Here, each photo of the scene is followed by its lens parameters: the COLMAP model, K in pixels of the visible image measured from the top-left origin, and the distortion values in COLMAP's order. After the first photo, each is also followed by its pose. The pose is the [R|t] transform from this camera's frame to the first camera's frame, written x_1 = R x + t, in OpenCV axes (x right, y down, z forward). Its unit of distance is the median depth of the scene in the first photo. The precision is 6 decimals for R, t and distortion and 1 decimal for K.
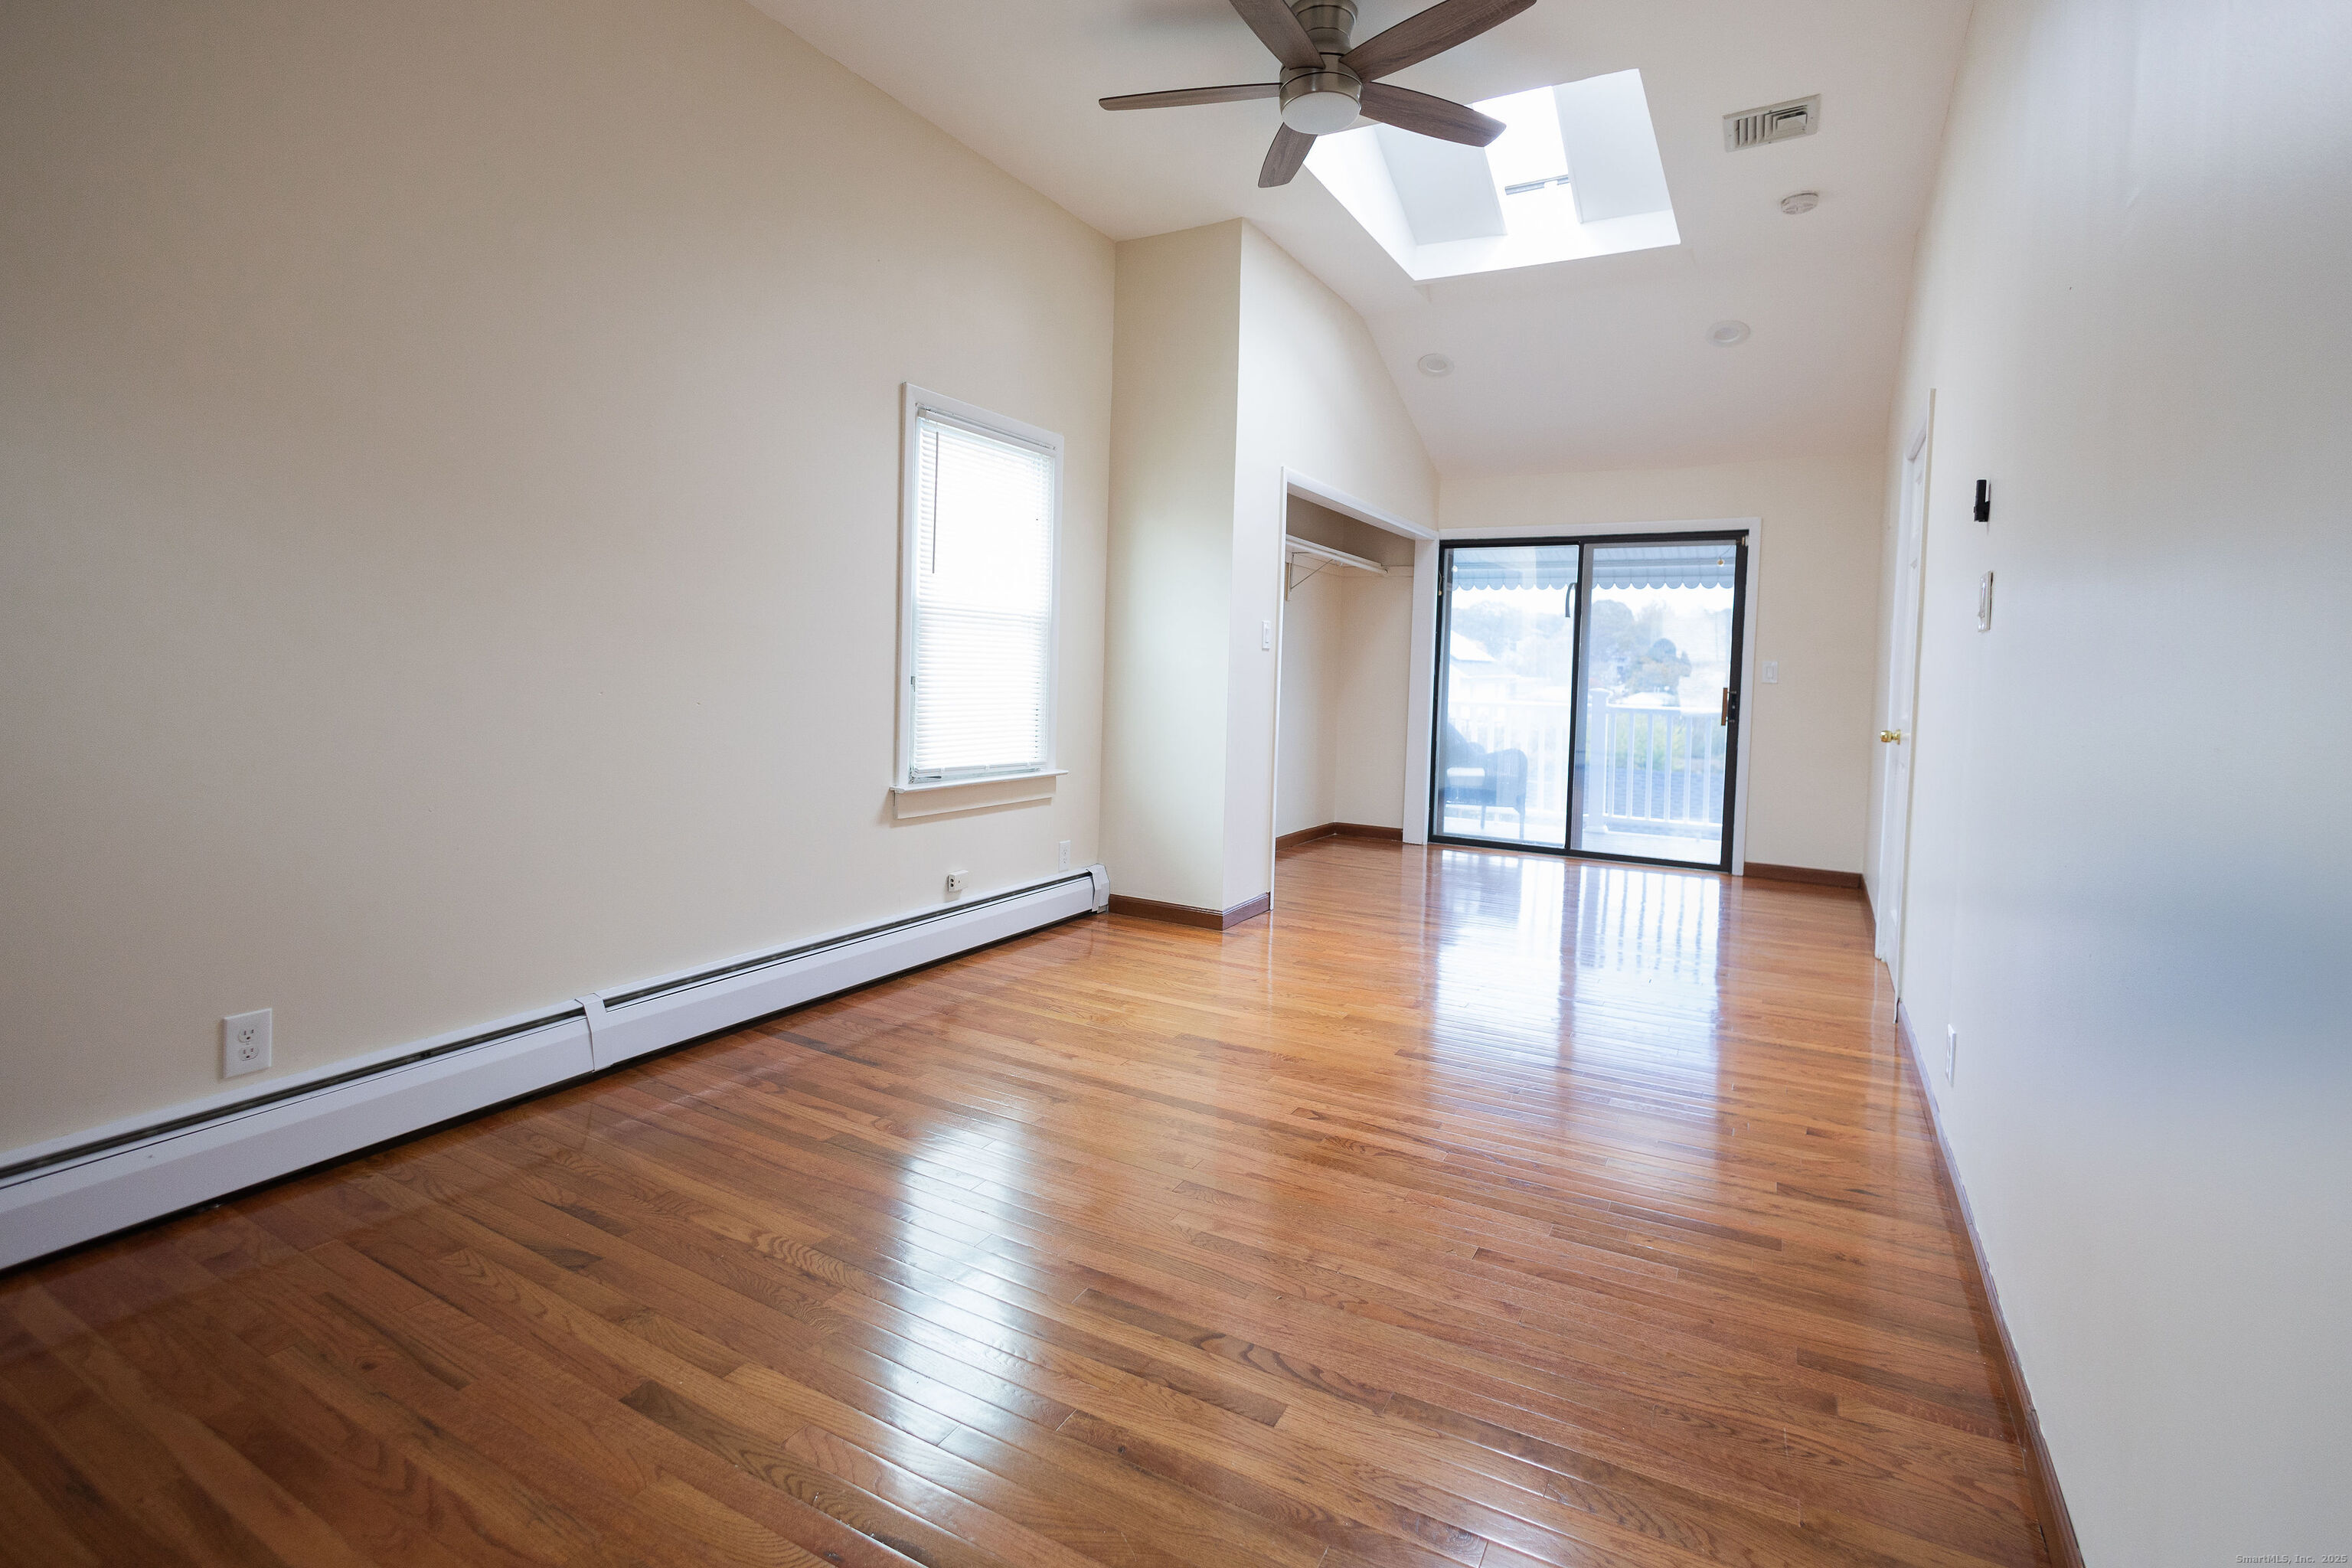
lens RADIAL K [[1107.5, 0, 1155.3], [0, 1107.5, 701.1], [0, 0, 1]] dist [0.003220, -0.000070]
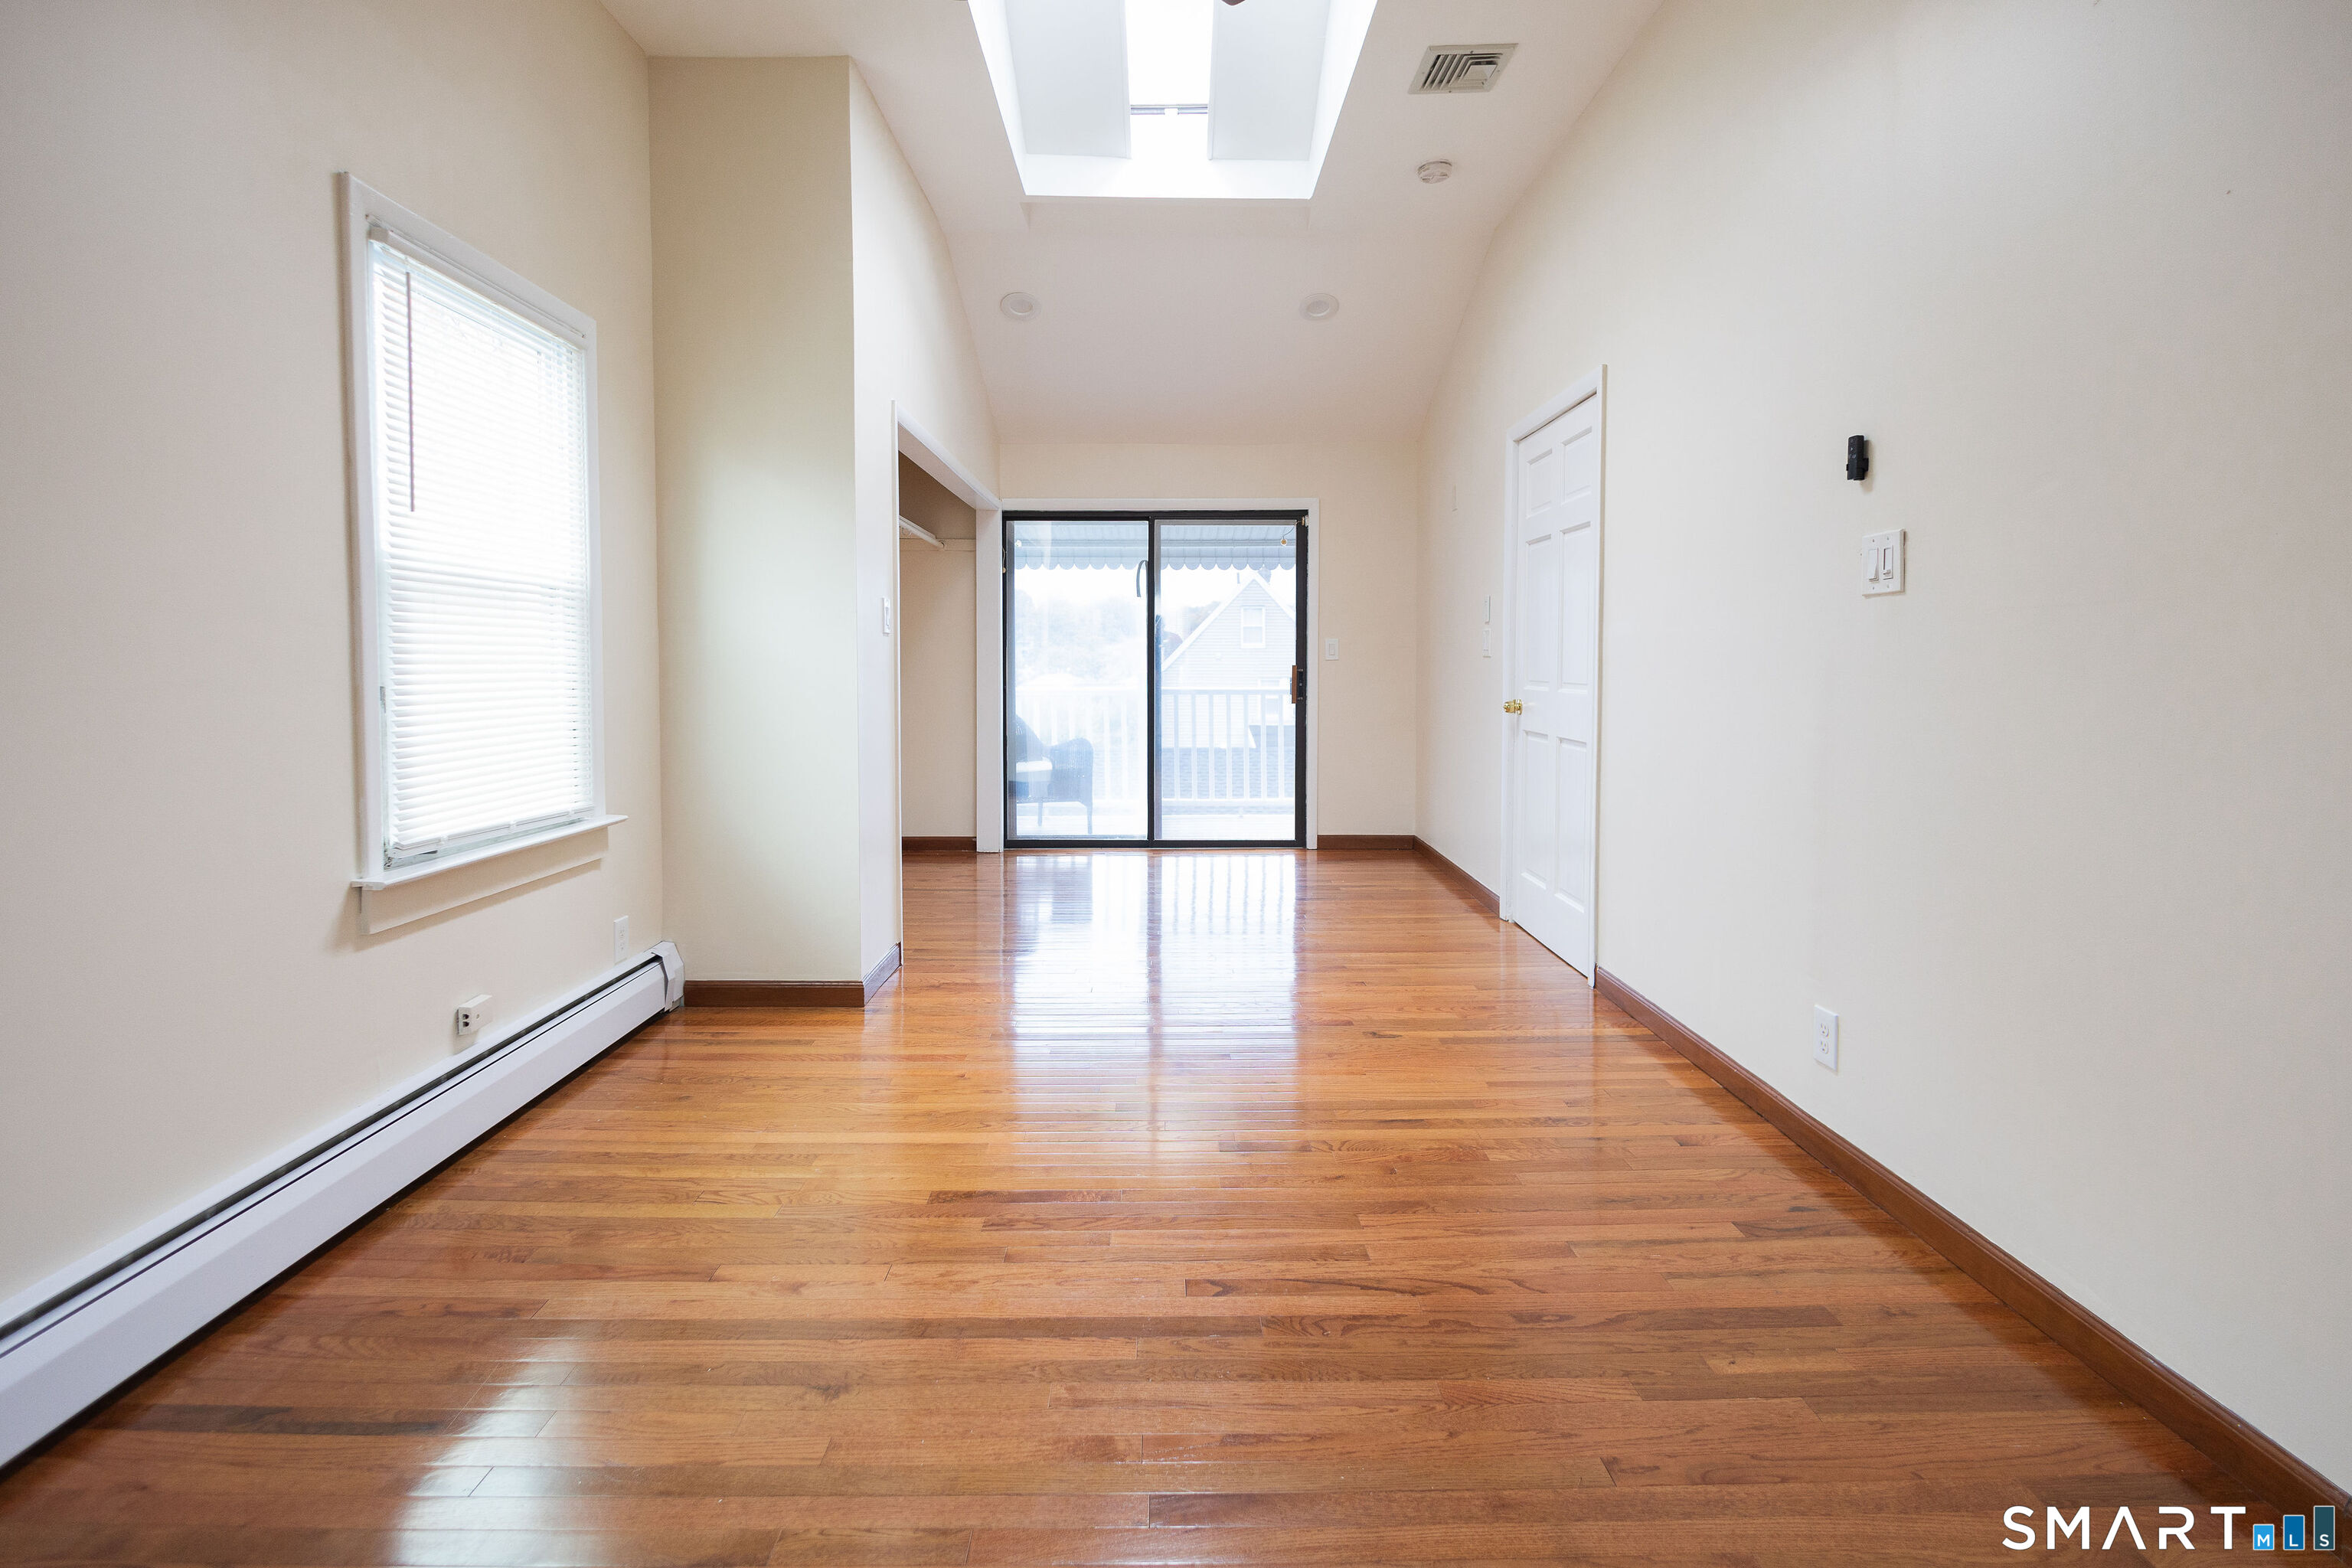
lens RADIAL K [[1107.5, 0, 1155.3], [0, 1107.5, 701.1], [0, 0, 1]] dist [0.003220, -0.000070]
pose [[0.864549, -0.046662, 0.500378, -0.104738], [0.041235, 0.998909, 0.021907, -0.007283], [-0.500855, 0.001693, 0.865530, 0.190041]]
